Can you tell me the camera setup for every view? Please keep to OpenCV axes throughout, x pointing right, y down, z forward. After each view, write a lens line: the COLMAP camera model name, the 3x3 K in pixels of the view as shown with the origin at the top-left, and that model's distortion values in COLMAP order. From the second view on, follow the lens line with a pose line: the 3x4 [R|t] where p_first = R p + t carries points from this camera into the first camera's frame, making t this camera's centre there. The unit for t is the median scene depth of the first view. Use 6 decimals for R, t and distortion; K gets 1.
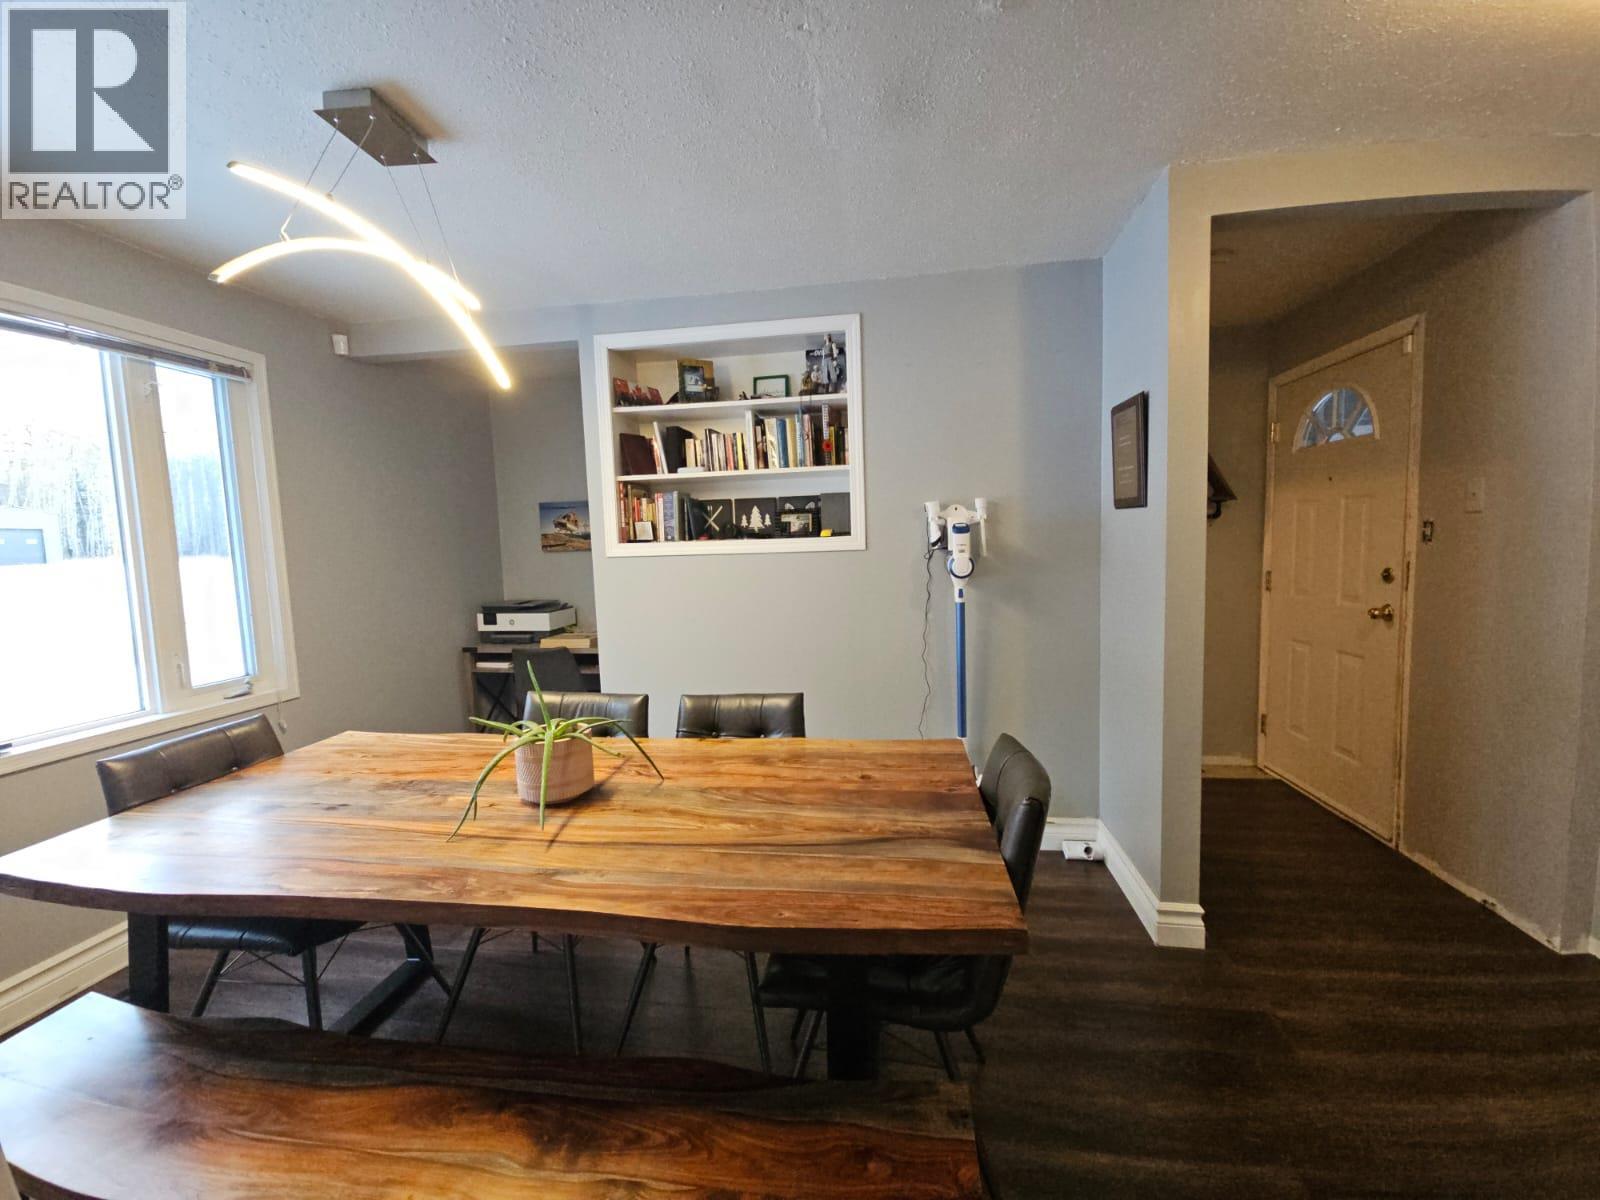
lens RADIAL K [[647.4, 0, 799.4], [0, 647.4, 599.4], [0, 0, 1]] dist [0.008758, -0.005343]
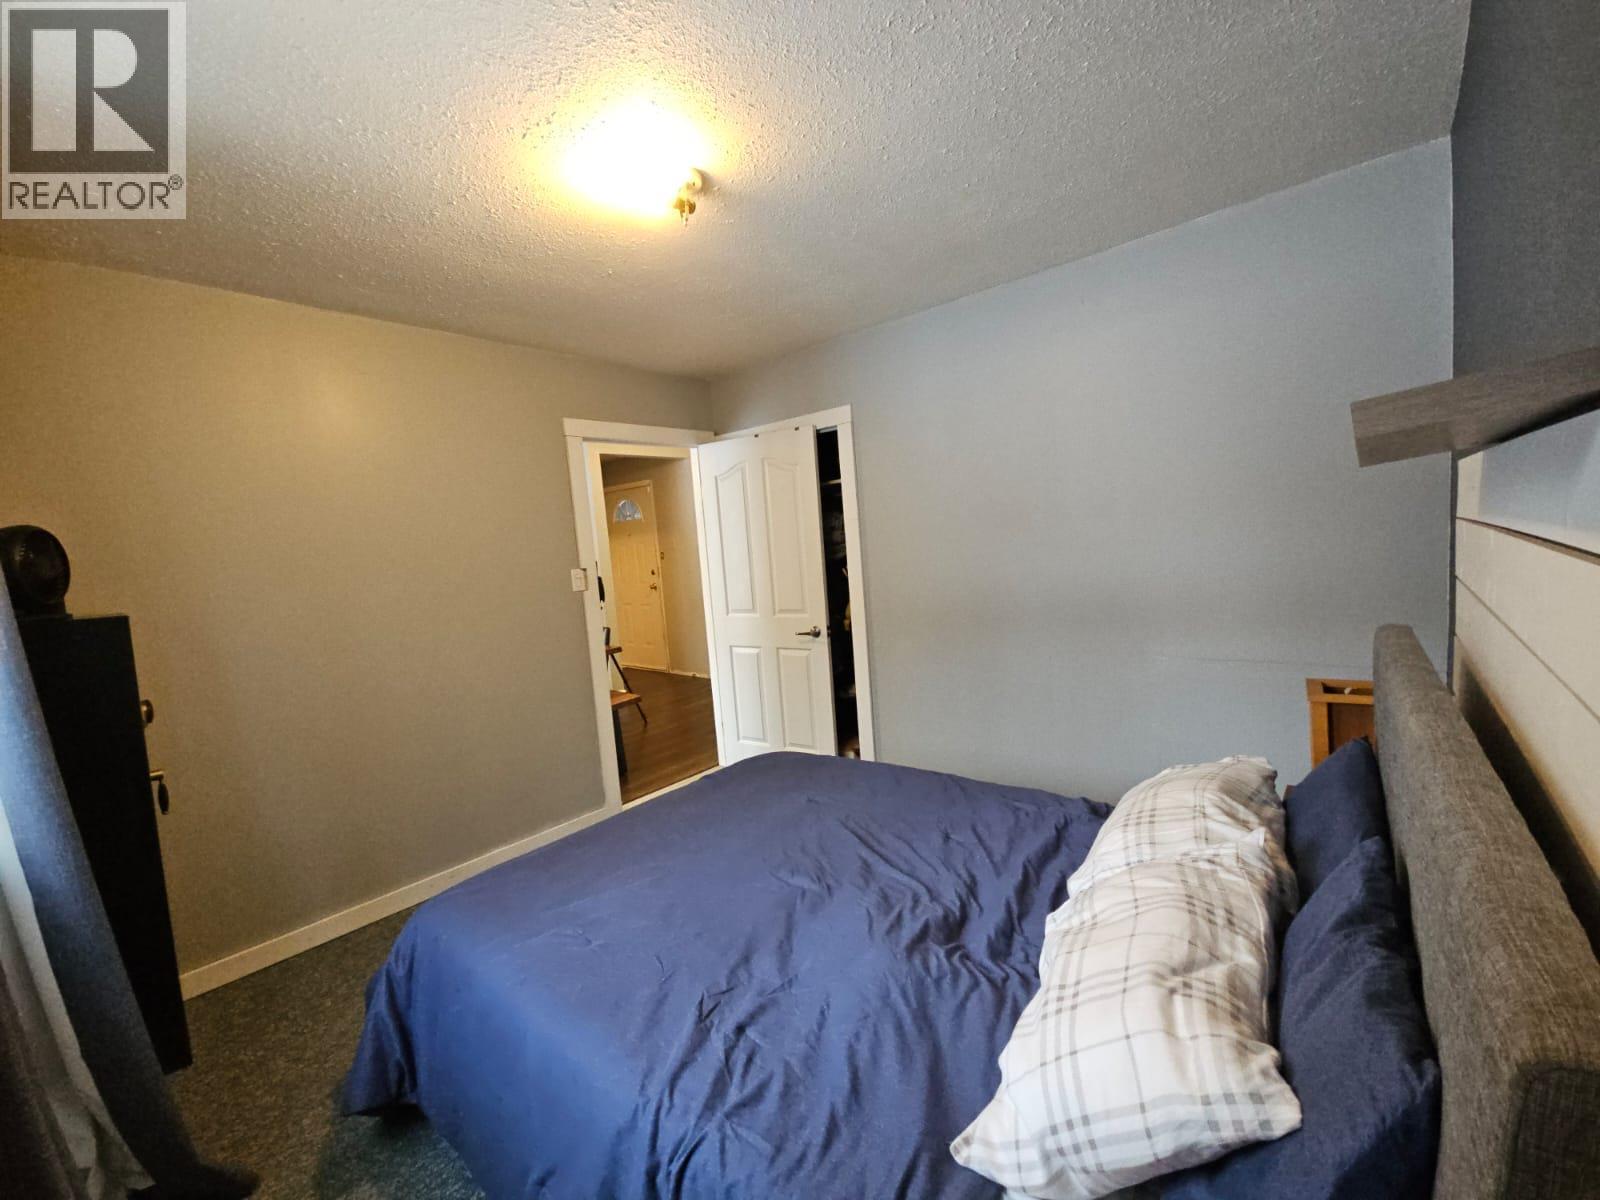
lens RADIAL K [[649.5, 0, 798.3], [0, 649.5, 599.2], [0, 0, 1]] dist [0.003281, 0.000324]
pose [[0.534645, -0.087551, 0.840529, -0.948209], [0.125271, 0.991841, 0.023630, 0.077207], [-0.835740, 0.092661, 0.541250, -0.859475]]
